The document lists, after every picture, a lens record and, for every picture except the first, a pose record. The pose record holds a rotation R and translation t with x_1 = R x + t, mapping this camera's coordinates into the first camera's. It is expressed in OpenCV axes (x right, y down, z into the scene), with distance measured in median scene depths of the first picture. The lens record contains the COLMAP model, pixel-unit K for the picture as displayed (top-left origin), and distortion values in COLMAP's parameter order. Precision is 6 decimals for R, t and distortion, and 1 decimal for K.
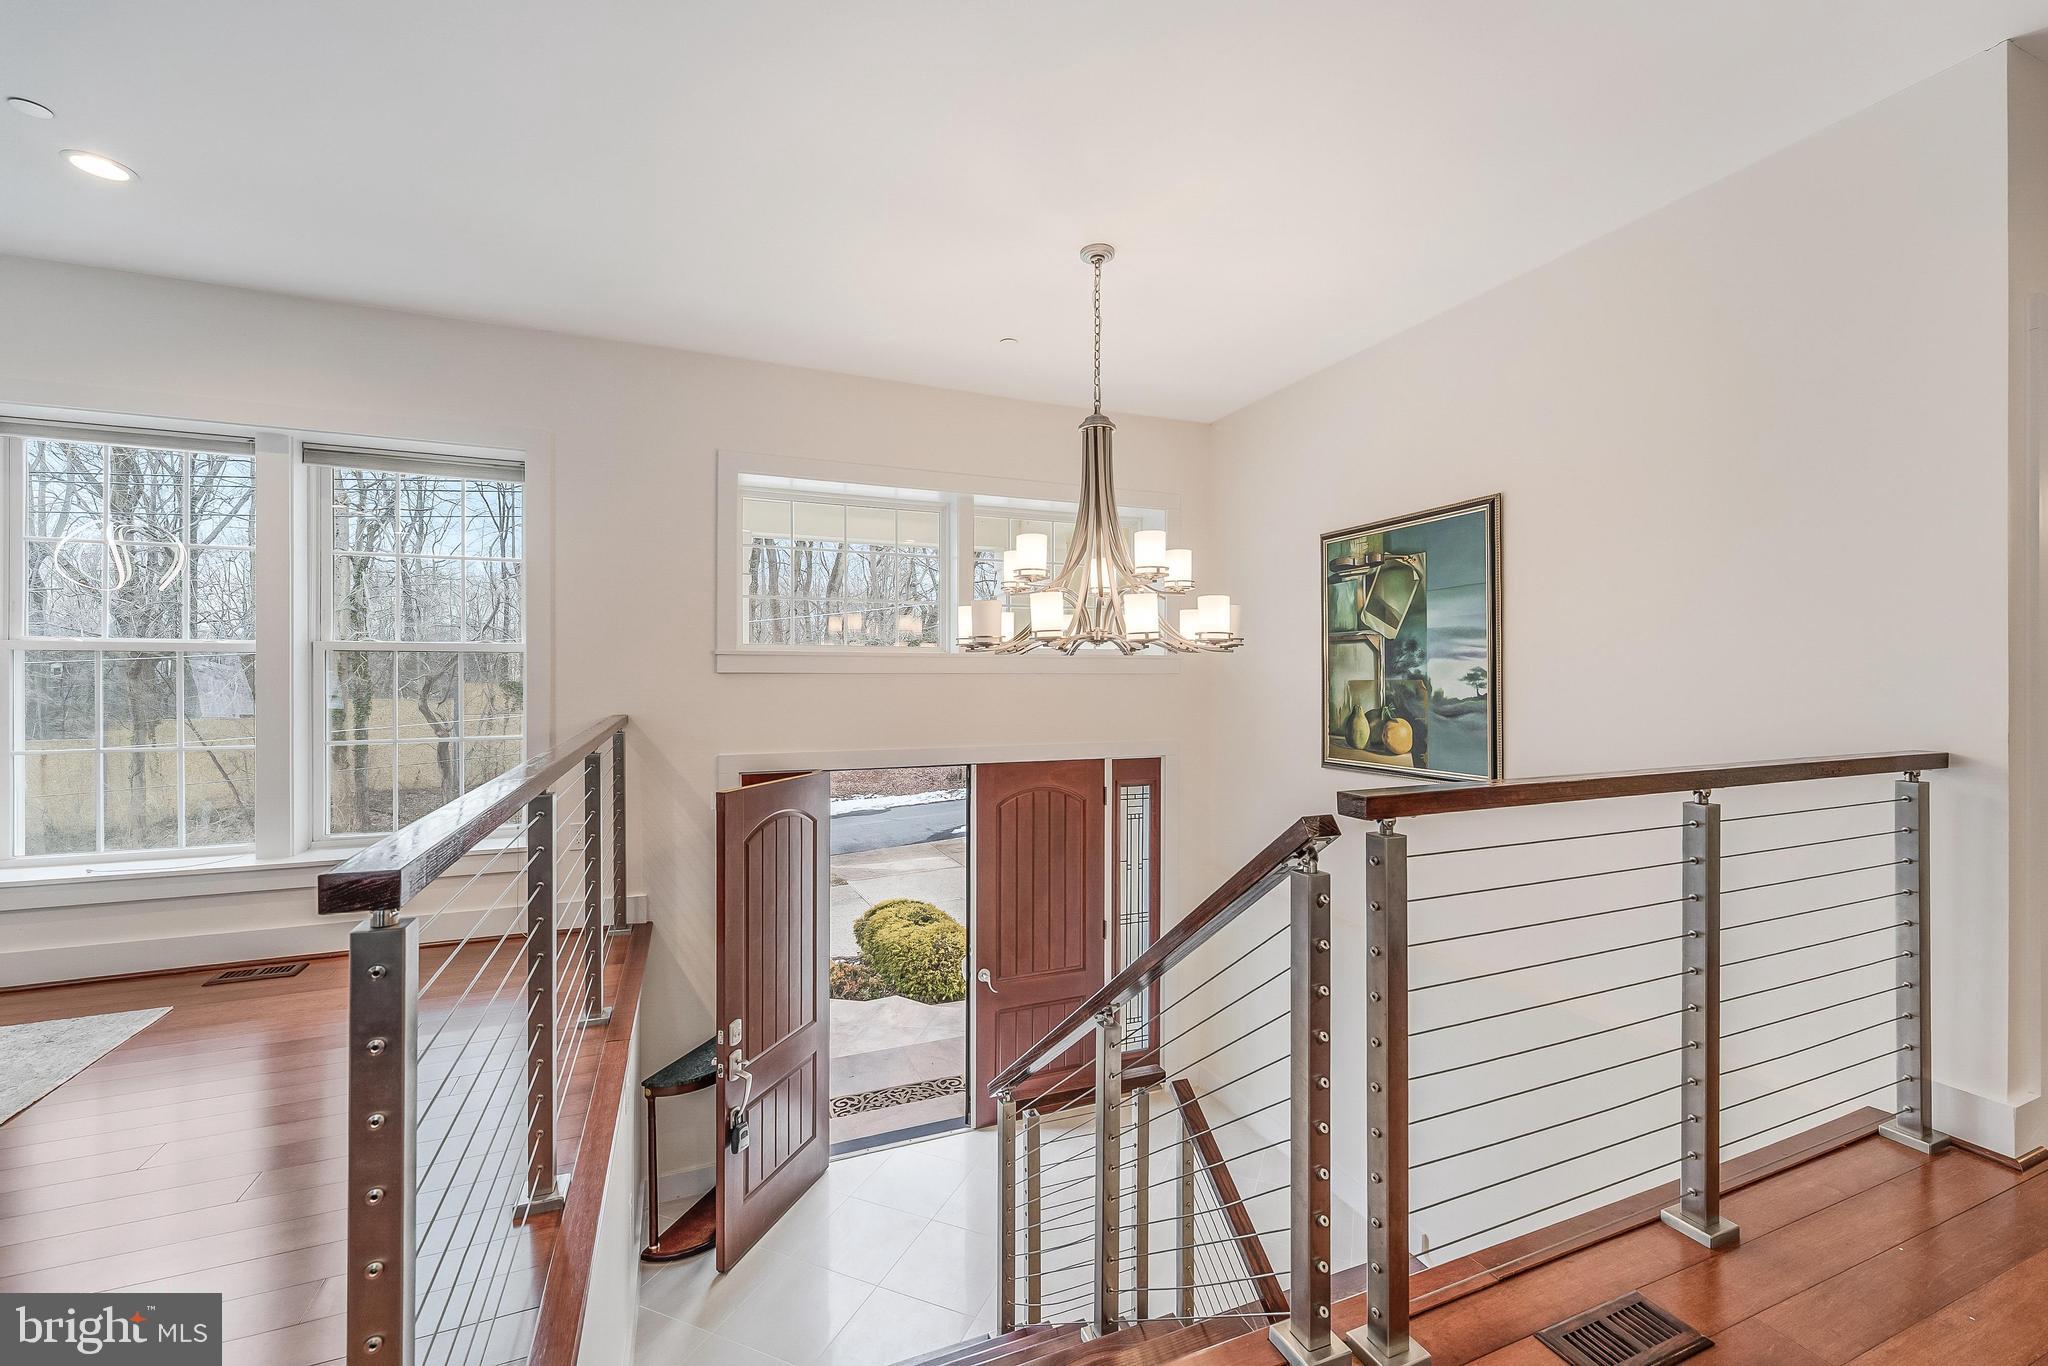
lens RADIAL K [[828.6, 0, 1036.1], [0, 828.6, 675.6], [0, 0, 1]] dist [0.000697, 0.000014]
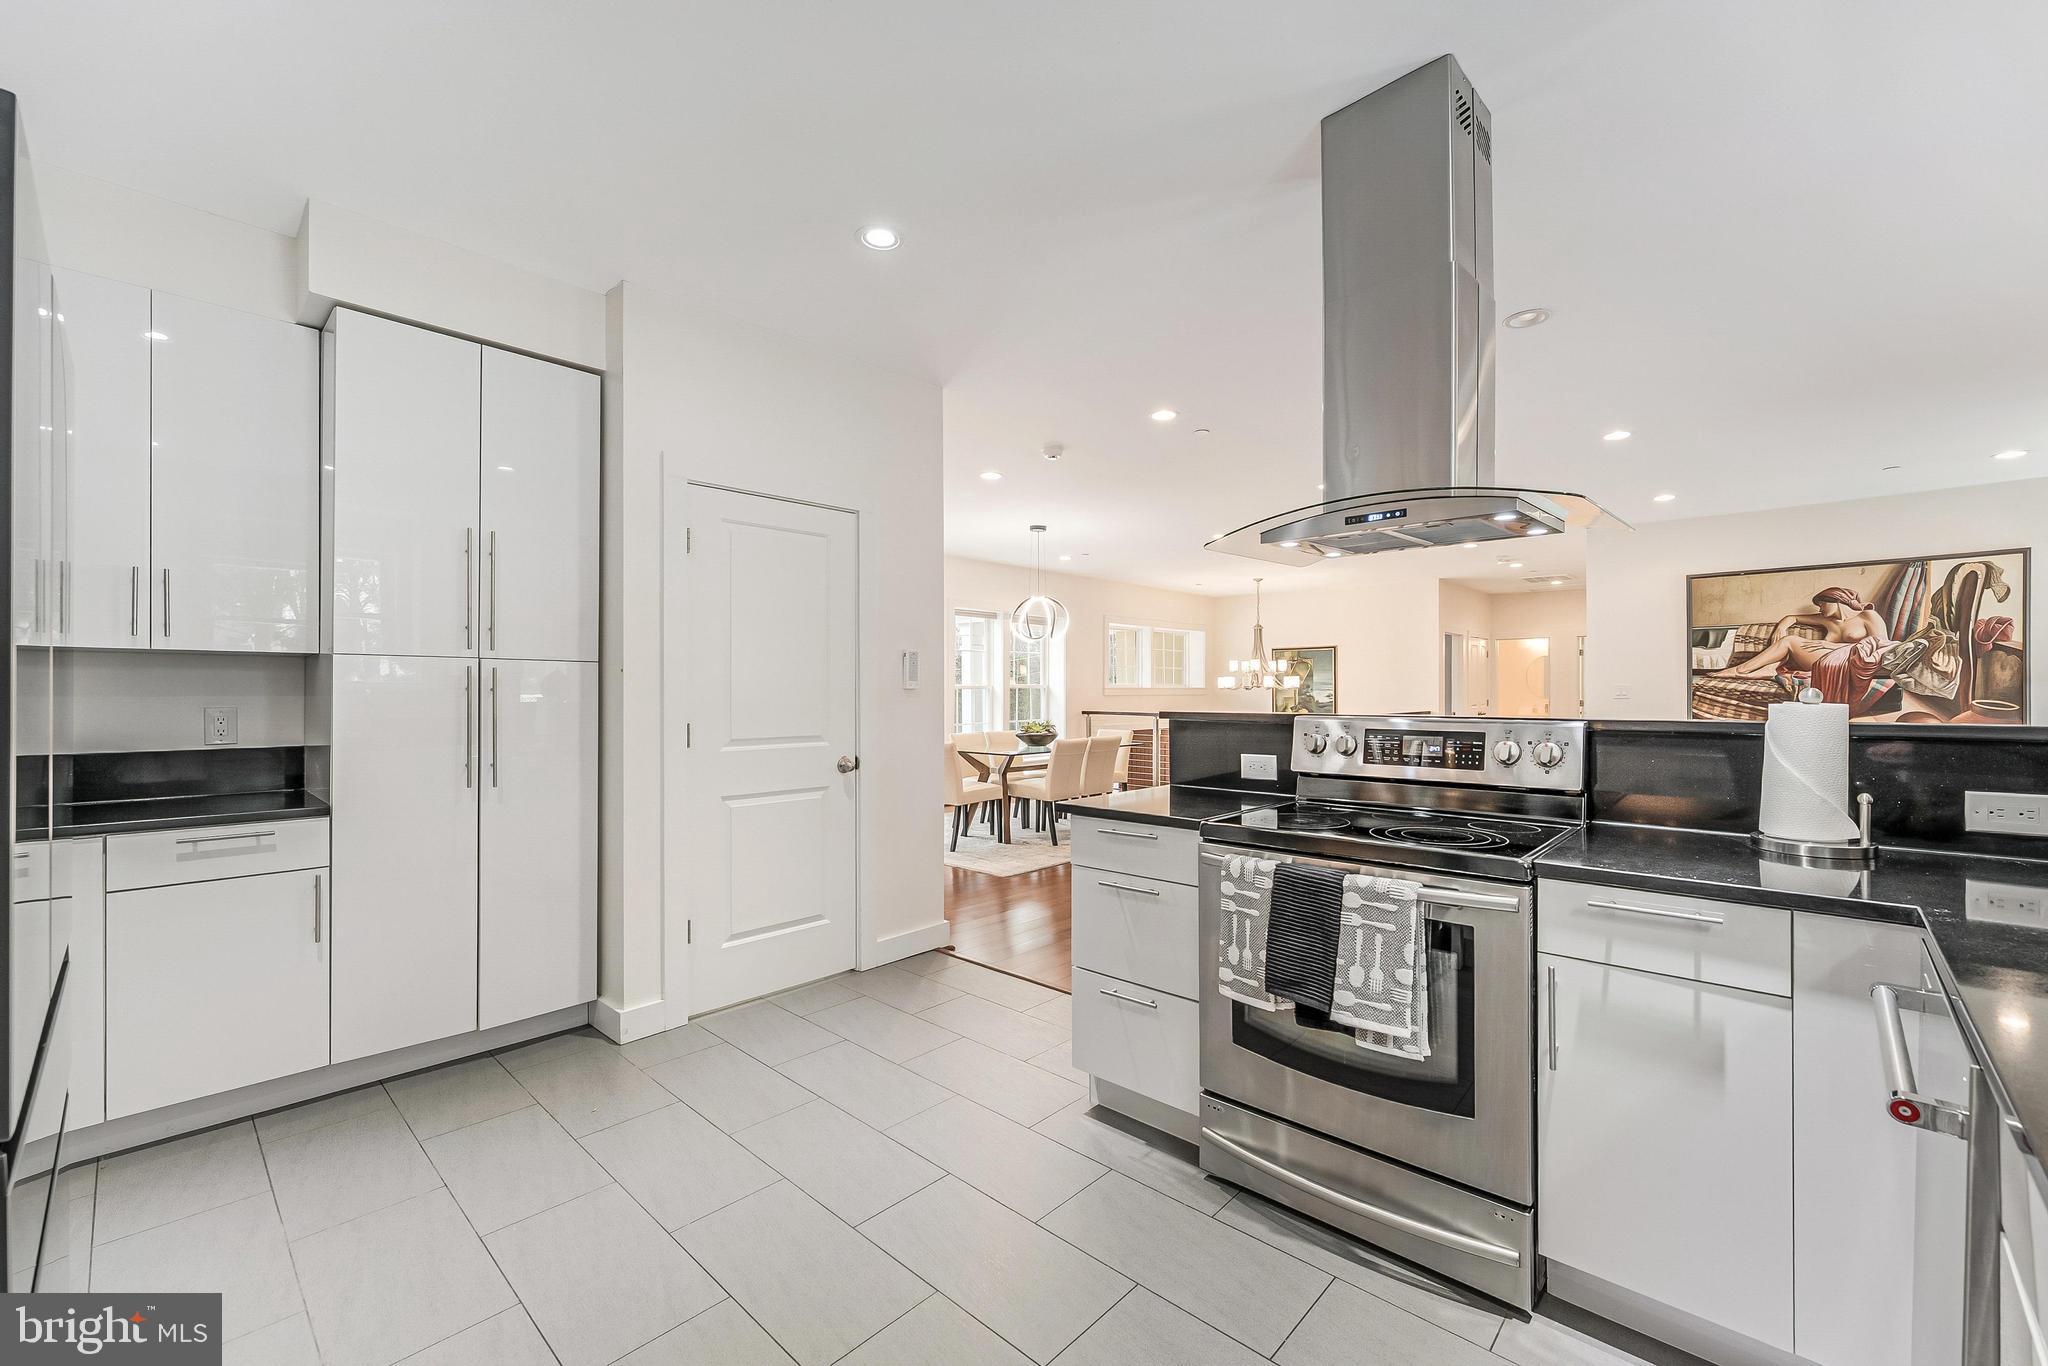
lens RADIAL K [[828.6, 0, 1031.3], [0, 828.6, 692.6], [0, 0, 1]] dist [0.000697, 0.000014]
pose [[0.911490, -0.002281, 0.411316, -2.041866], [0.000621, 0.999991, 0.004169, -0.027931], [-0.411322, -0.003545, 0.911483, -1.667555]]
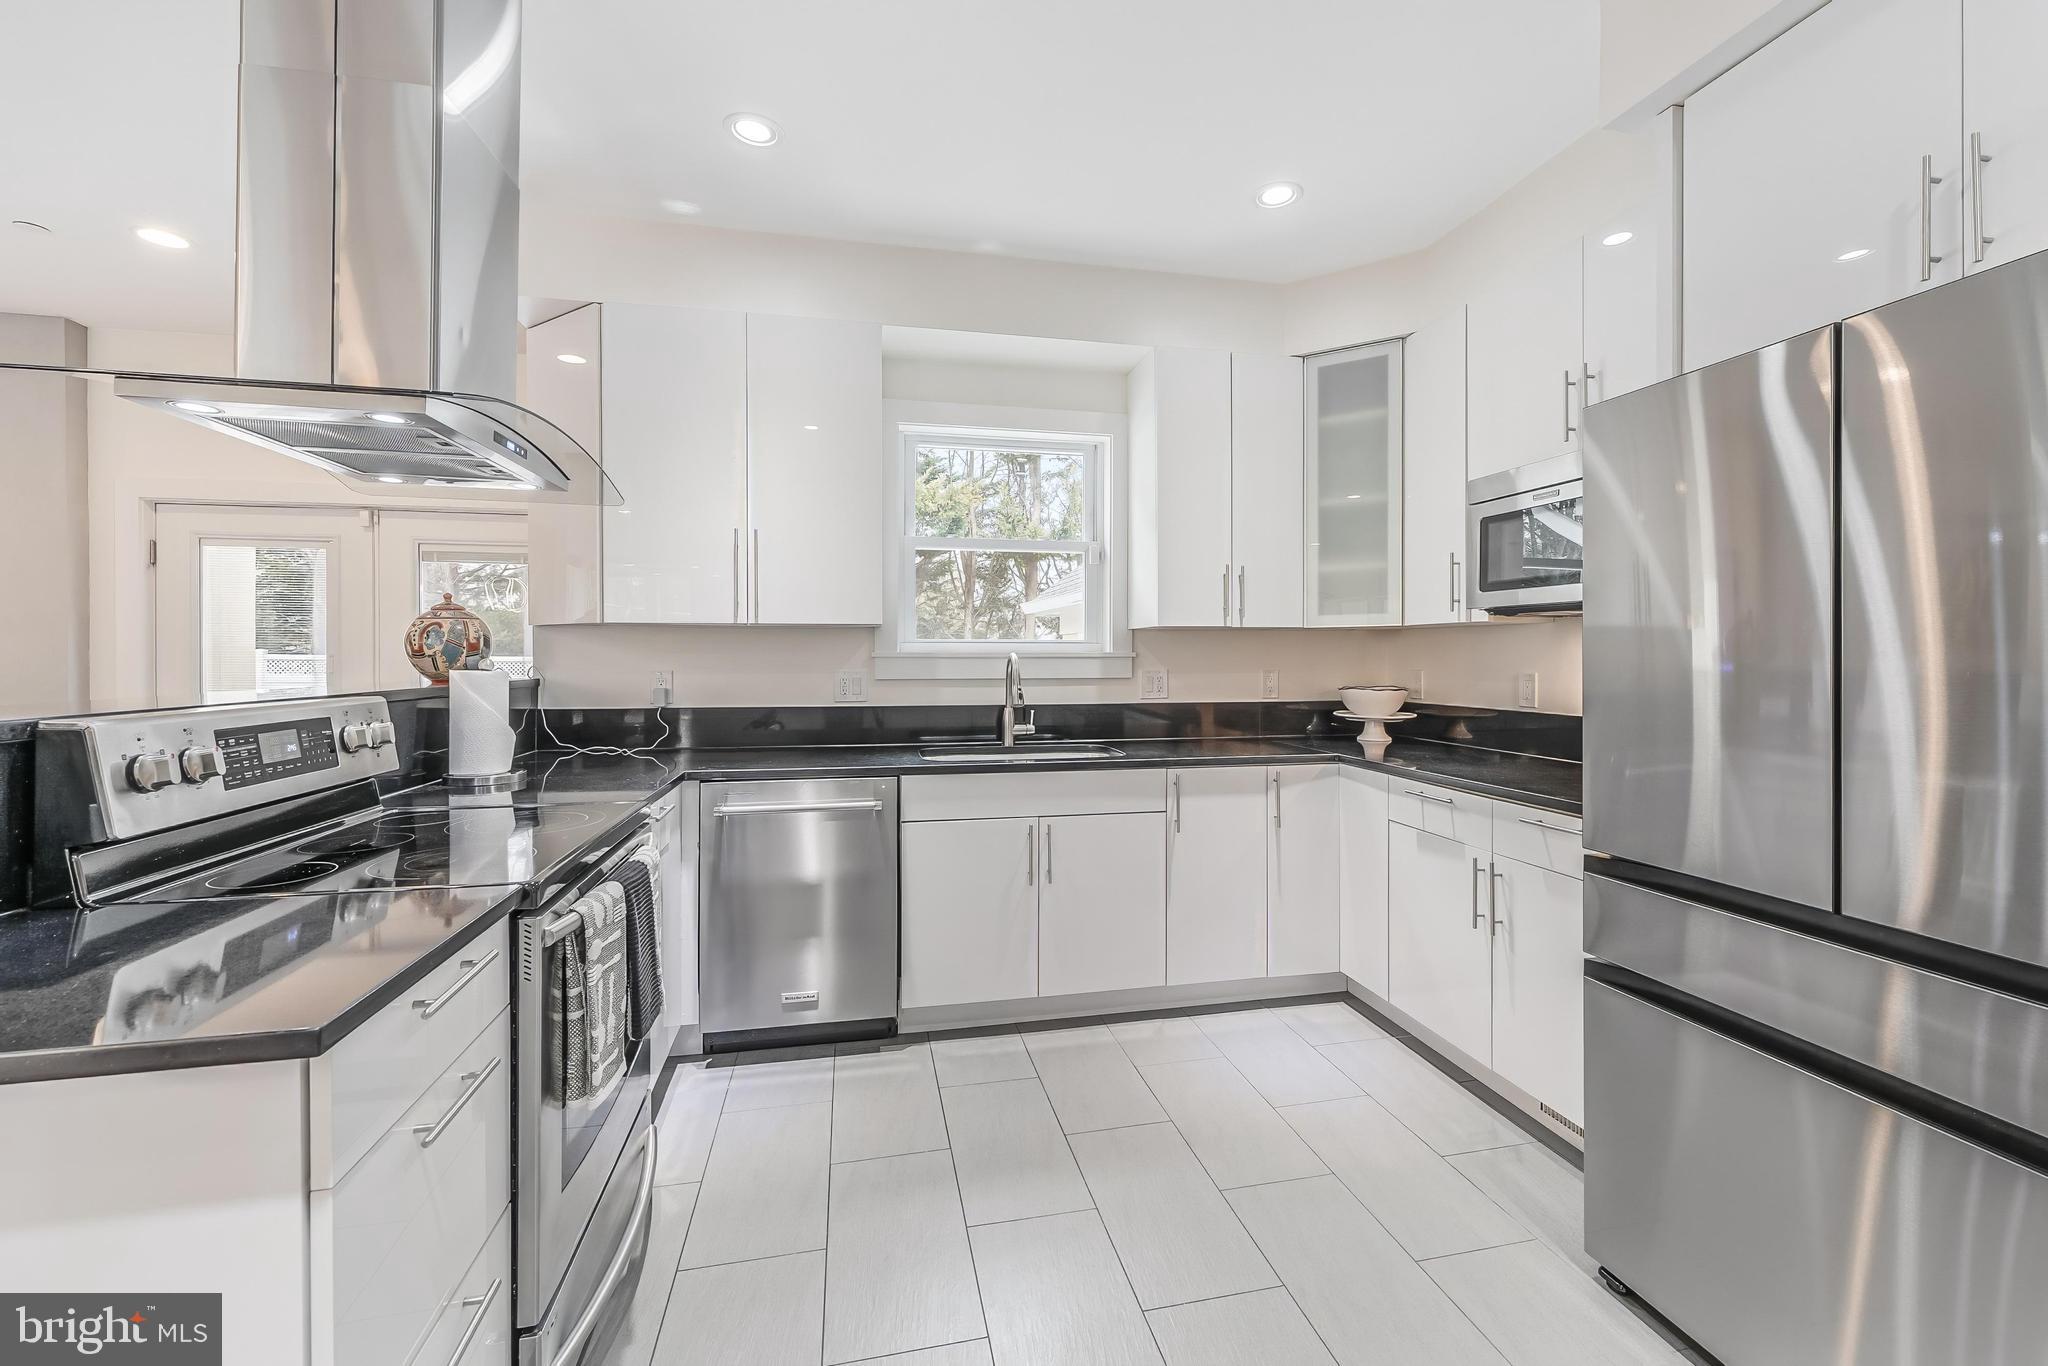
lens RADIAL K [[828.6, 0, 1030.4], [0, 828.6, 661.6], [0, 0, 1]] dist [0.000697, 0.000014]
pose [[-0.981873, -0.000787, 0.189538, -1.963034], [0.000167, 0.999987, 0.005019, -0.029815], [-0.189540, 0.004959, -0.981860, -0.828707]]
